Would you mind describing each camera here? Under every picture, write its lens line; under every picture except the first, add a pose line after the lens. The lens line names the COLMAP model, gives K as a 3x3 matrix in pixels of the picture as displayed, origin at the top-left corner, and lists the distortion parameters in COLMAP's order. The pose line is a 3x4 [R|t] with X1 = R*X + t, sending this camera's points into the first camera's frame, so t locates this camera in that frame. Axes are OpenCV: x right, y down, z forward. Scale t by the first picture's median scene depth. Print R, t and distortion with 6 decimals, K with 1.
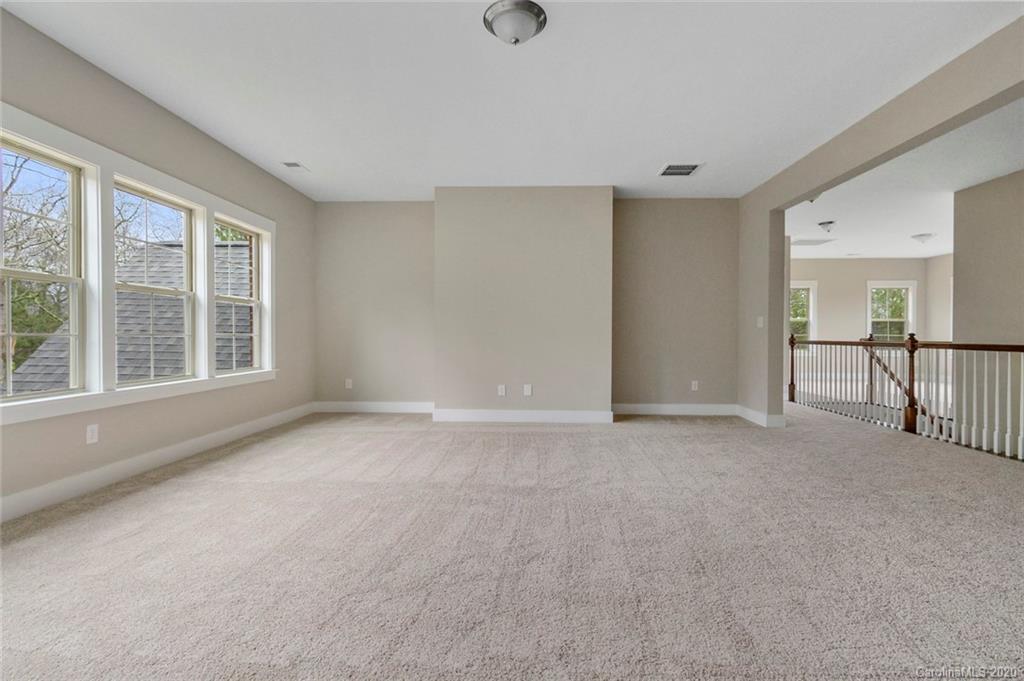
lens RADIAL K [[456.9, 0, 517.2], [0, 456.9, 337.7], [0, 0, 1]] dist [0.000442, 0.000069]
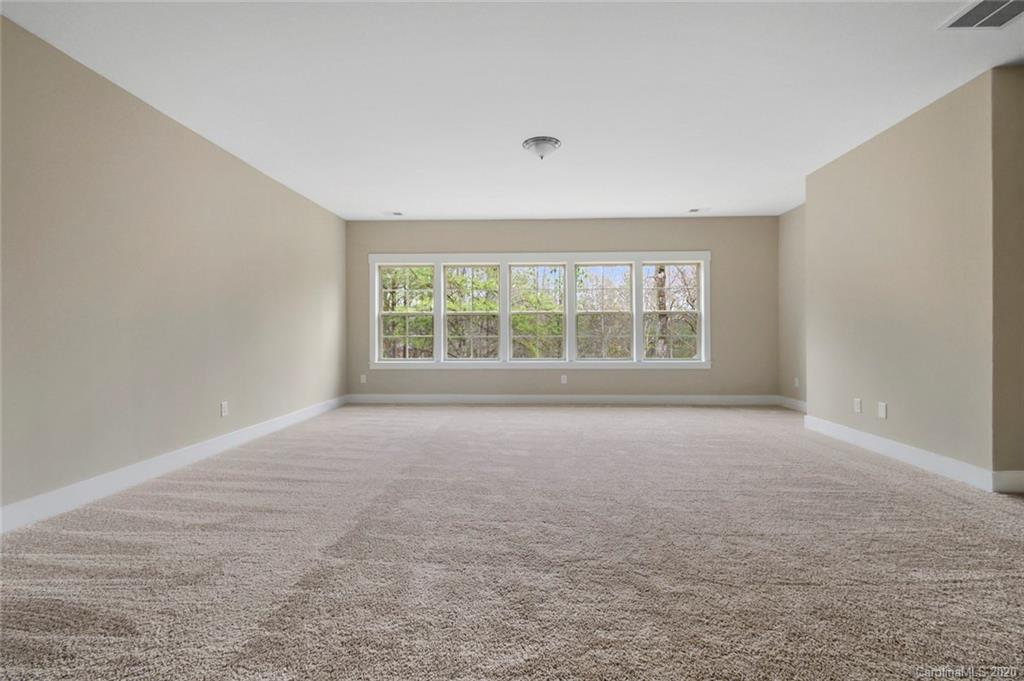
lens RADIAL K [[456.9, 0, 517.2], [0, 456.9, 337.7], [0, 0, 1]] dist [0.000442, 0.000069]
pose [[-0.006254, 0.002608, -0.999977, 0.834540], [-0.000230, 0.999997, 0.002609, -0.003479], [0.999980, 0.000246, -0.006253, 0.464212]]
